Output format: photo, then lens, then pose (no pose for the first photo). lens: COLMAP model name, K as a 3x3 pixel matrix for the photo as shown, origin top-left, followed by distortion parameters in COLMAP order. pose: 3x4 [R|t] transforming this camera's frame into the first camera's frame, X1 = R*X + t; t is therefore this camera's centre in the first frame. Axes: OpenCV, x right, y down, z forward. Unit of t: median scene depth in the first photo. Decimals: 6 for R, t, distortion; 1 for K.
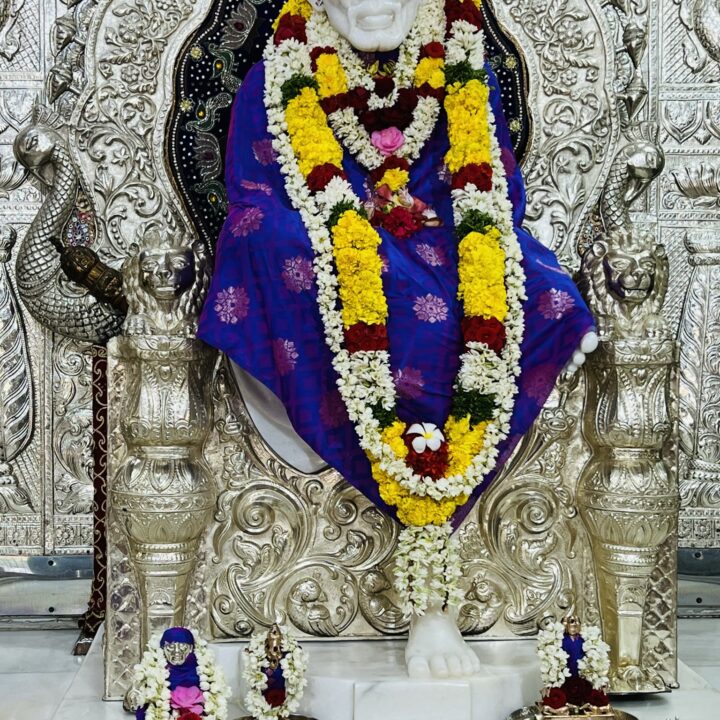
lens RADIAL K [[1432.3, 0, 349.6], [0, 1432.3, 363.2], [0, 0, 1]] dist [0.149985, 0.000000]
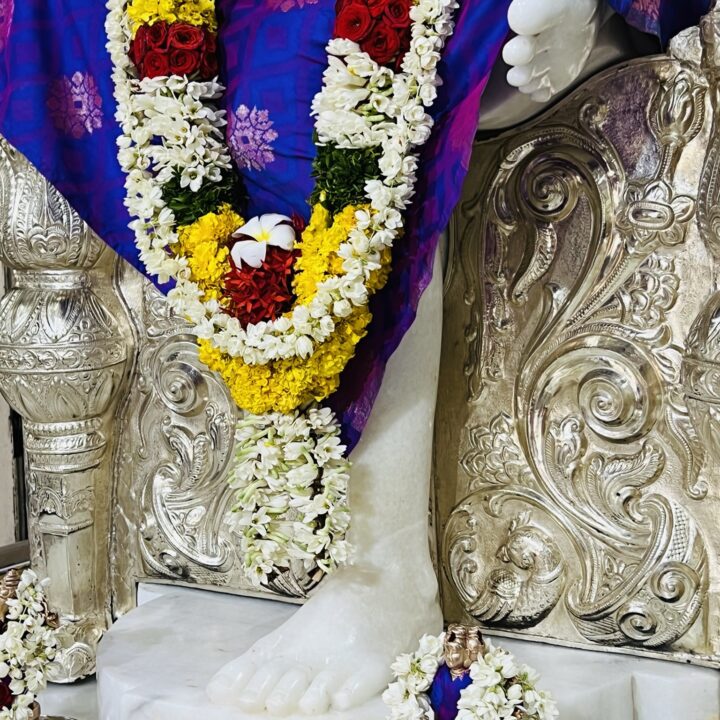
lens RADIAL K [[1432.3, 0, 362.3], [0, 1432.3, 360.8], [0, 0, 1]] dist [0.149985, 0.000000]
pose [[0.772689, 0.026093, -0.634248, 0.374373], [0.028496, 0.996722, 0.075722, 0.051885], [0.634144, -0.076583, 0.769413, 0.578491]]
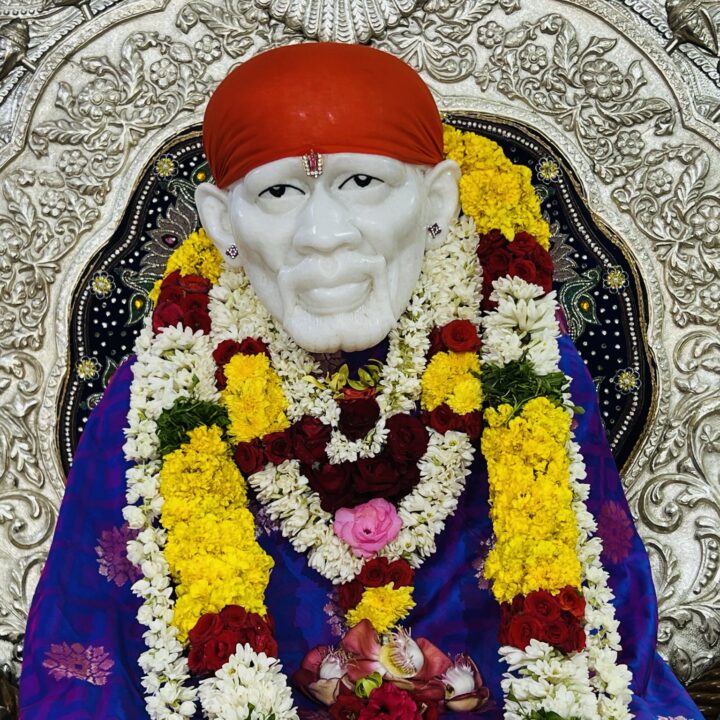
lens RADIAL K [[1432.3, 0, 352.8], [0, 1432.3, 355.8], [0, 0, 1]] dist [0.149985, 0.000000]
pose [[0.996541, -0.030001, -0.077500, 0.062356], [0.025083, 0.997655, -0.063681, -0.185401], [0.079229, 0.061516, 0.994957, 0.515572]]
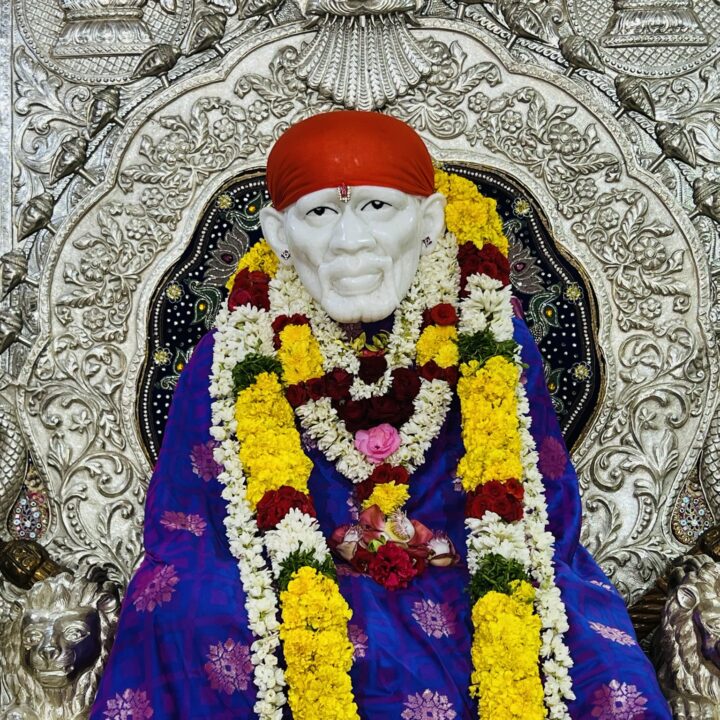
lens RADIAL K [[1432.3, 0, 358.2], [0, 1432.3, 361.5], [0, 0, 1]] dist [0.149985, 0.000000]
pose [[0.996470, -0.019267, -0.081710, 0.077128], [0.011363, 0.995305, -0.096121, -0.129063], [0.083179, 0.094853, 0.992010, 0.293310]]
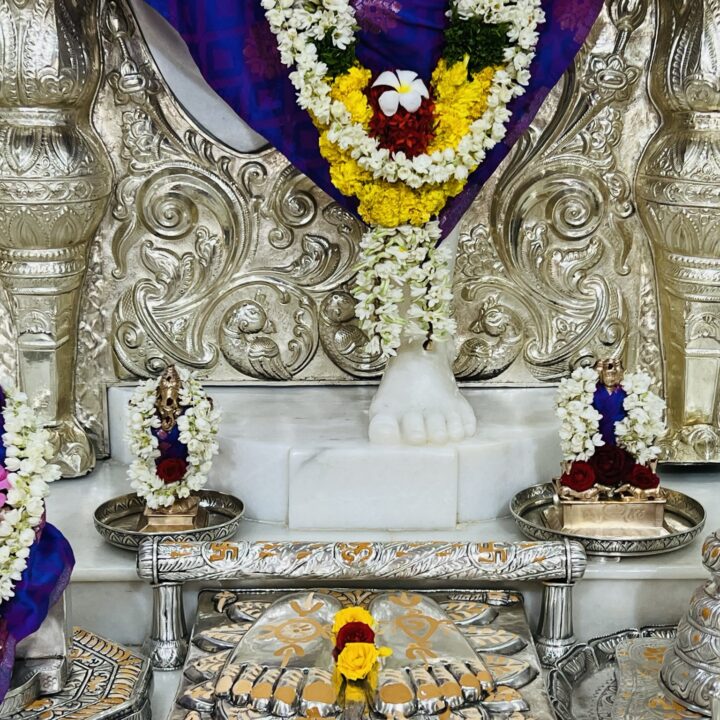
lens RADIAL K [[1432.3, 0, 355.6], [0, 1432.3, 364.2], [0, 0, 1]] dist [0.149985, 0.000000]
pose [[0.997656, 0.013065, -0.067172, 0.072620], [0.000139, 0.981215, 0.192917, 0.043140], [0.068431, -0.192474, 0.978913, 0.300496]]
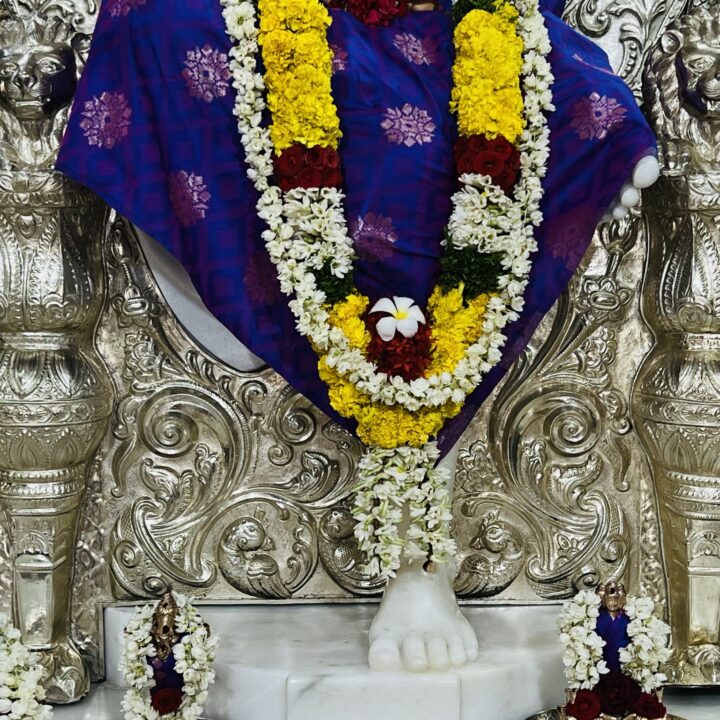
lens RADIAL K [[1432.3, 0, 358.3], [0, 1432.3, 367.9], [0, 0, 1]] dist [0.149985, 0.000000]
pose [[0.997632, -0.000079, -0.068775, 0.074770], [0.005046, 0.997388, 0.072048, 0.024602], [0.068590, -0.072224, 0.995027, 0.302106]]
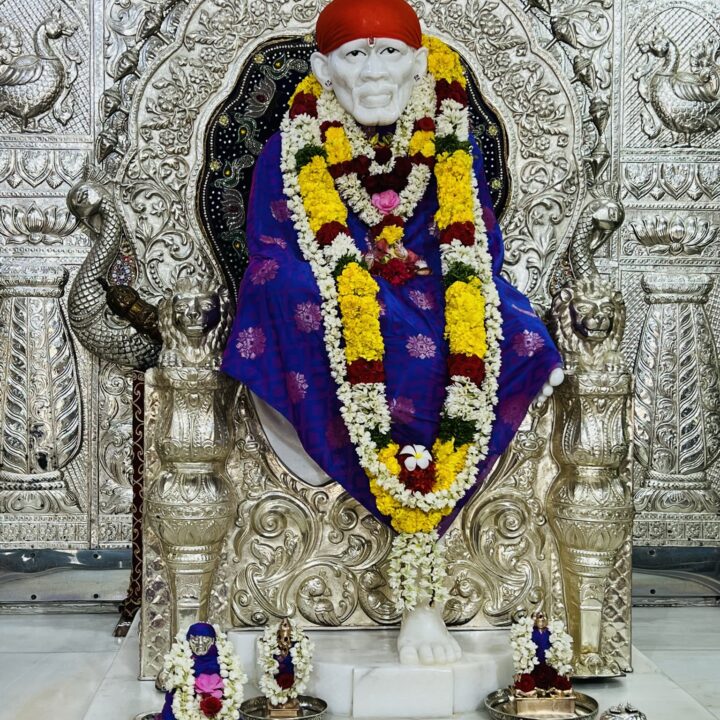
lens RADIAL K [[1237.8, 0, 356.3], [0, 1237.8, 362.6], [0, 0, 1]] dist [0.147480, 0.000000]
pose [[0.999976, 0.006735, -0.001359, 0.004770], [-0.006744, 0.999955, -0.006641, -0.016985], [0.001314, 0.006650, 0.999977, -0.009906]]
